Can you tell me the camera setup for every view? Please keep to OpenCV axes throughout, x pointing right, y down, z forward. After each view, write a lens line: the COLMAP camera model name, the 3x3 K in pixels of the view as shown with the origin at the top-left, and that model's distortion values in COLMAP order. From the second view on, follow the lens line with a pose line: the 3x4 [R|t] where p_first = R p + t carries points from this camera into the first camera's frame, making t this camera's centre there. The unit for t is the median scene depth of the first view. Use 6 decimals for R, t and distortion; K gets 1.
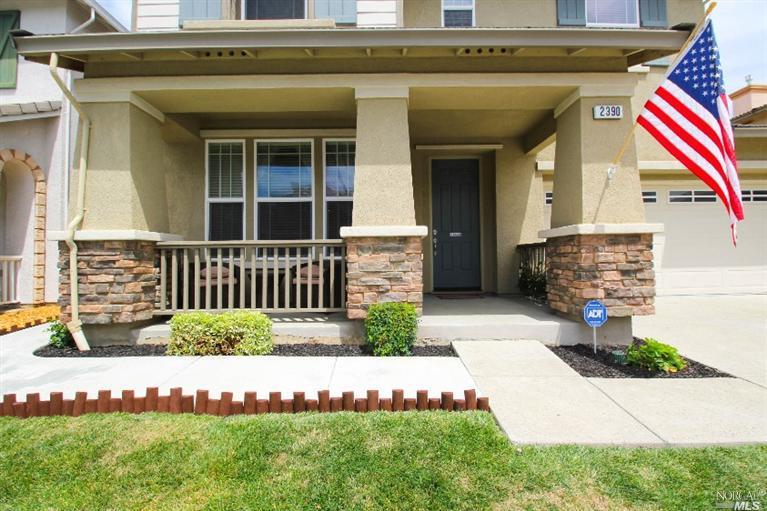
lens RADIAL K [[353.3, 0, 384.4], [0, 353.3, 252.2], [0, 0, 1]] dist [-0.002129, -0.012971]
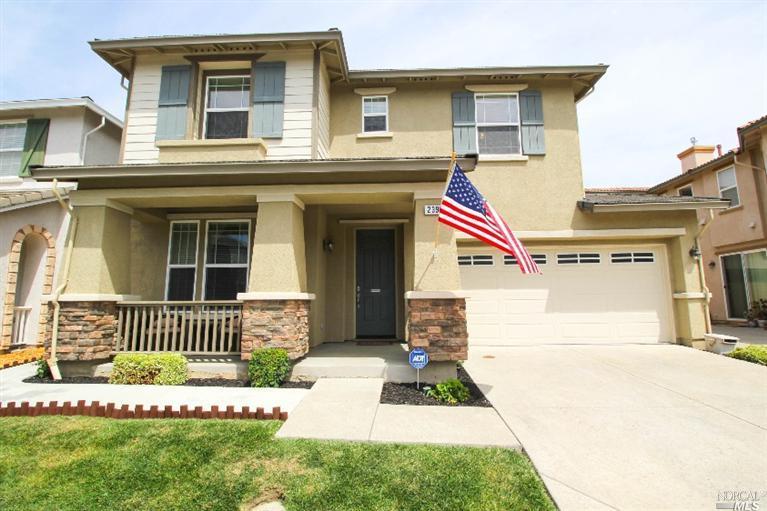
lens RADIAL K [[353.3, 0, 384.4], [0, 353.3, 252.2], [0, 0, 1]] dist [-0.002129, -0.012971]
pose [[0.999016, -0.001716, -0.044310, 0.517780], [-0.003621, 0.992758, -0.120077, -0.065109], [0.044195, 0.120120, 0.991775, -0.391026]]
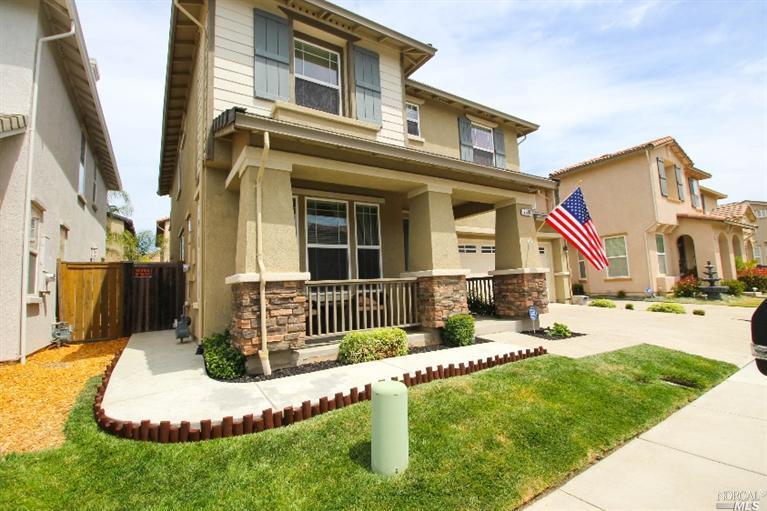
lens RADIAL K [[353.3, 0, 384.4], [0, 353.3, 252.2], [0, 0, 1]] dist [-0.002129, -0.012971]
pose [[0.842133, 0.025517, 0.538665, -1.166343], [0.026303, 0.995747, -0.088291, -0.015679], [-0.538628, 0.088521, 0.837881, -0.241853]]
